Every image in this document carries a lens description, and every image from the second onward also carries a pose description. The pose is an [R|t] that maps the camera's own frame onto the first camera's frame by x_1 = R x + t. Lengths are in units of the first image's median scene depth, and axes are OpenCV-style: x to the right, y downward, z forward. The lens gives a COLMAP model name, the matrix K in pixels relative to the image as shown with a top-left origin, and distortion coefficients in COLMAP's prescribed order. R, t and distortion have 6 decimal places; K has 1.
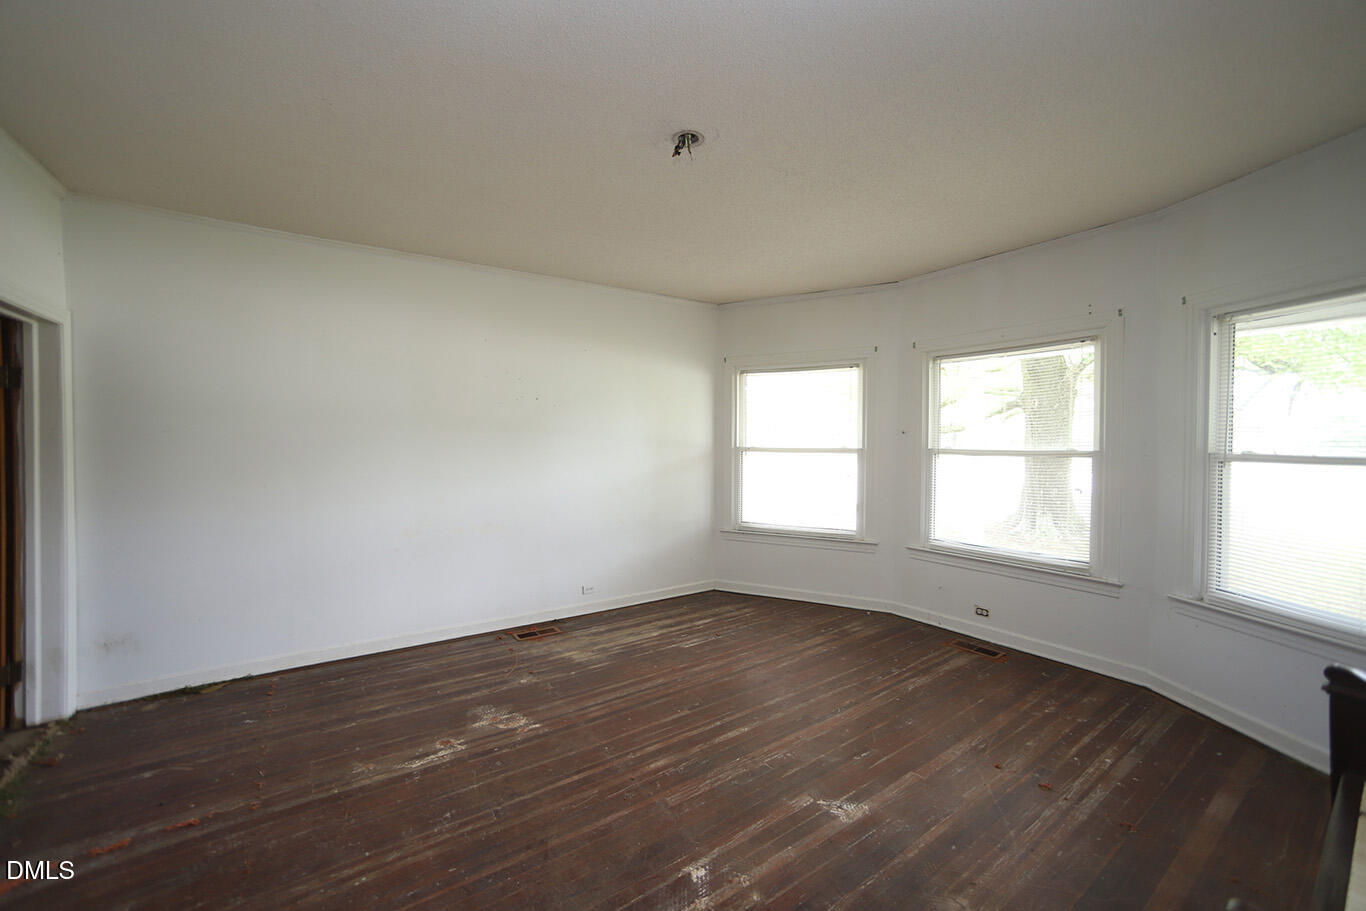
lens RADIAL K [[546.7, 0, 678.8], [0, 546.7, 450.7], [0, 0, 1]] dist [-0.074008, 0.036091]
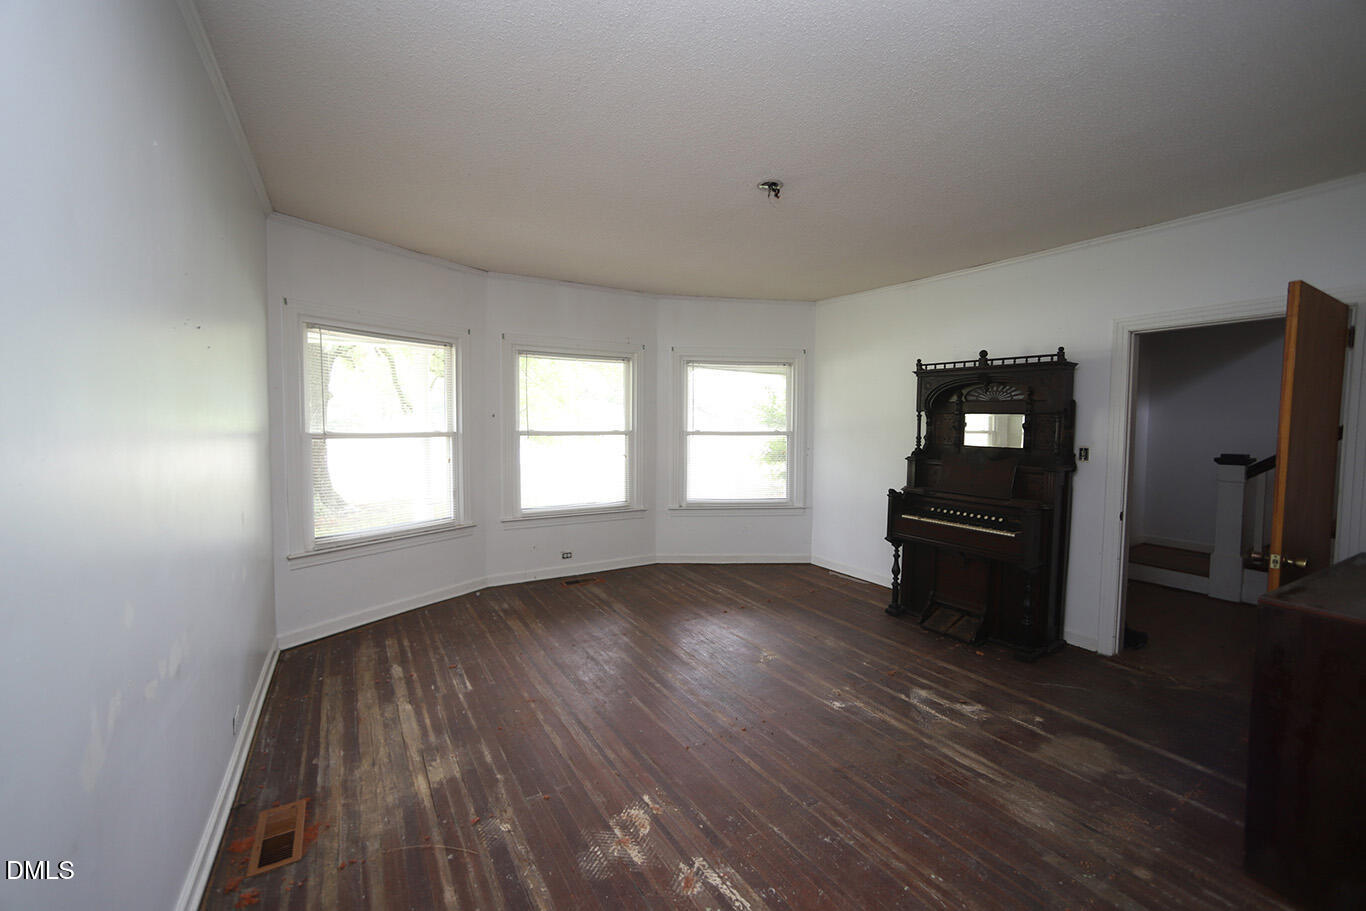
lens RADIAL K [[546.7, 0, 678.8], [0, 546.7, 450.7], [0, 0, 1]] dist [-0.074008, 0.036091]
pose [[0.042665, -0.050356, 0.997820, -0.808034], [0.011016, 0.998692, 0.049929, -0.018074], [-0.999029, 0.008861, 0.043164, 0.737738]]
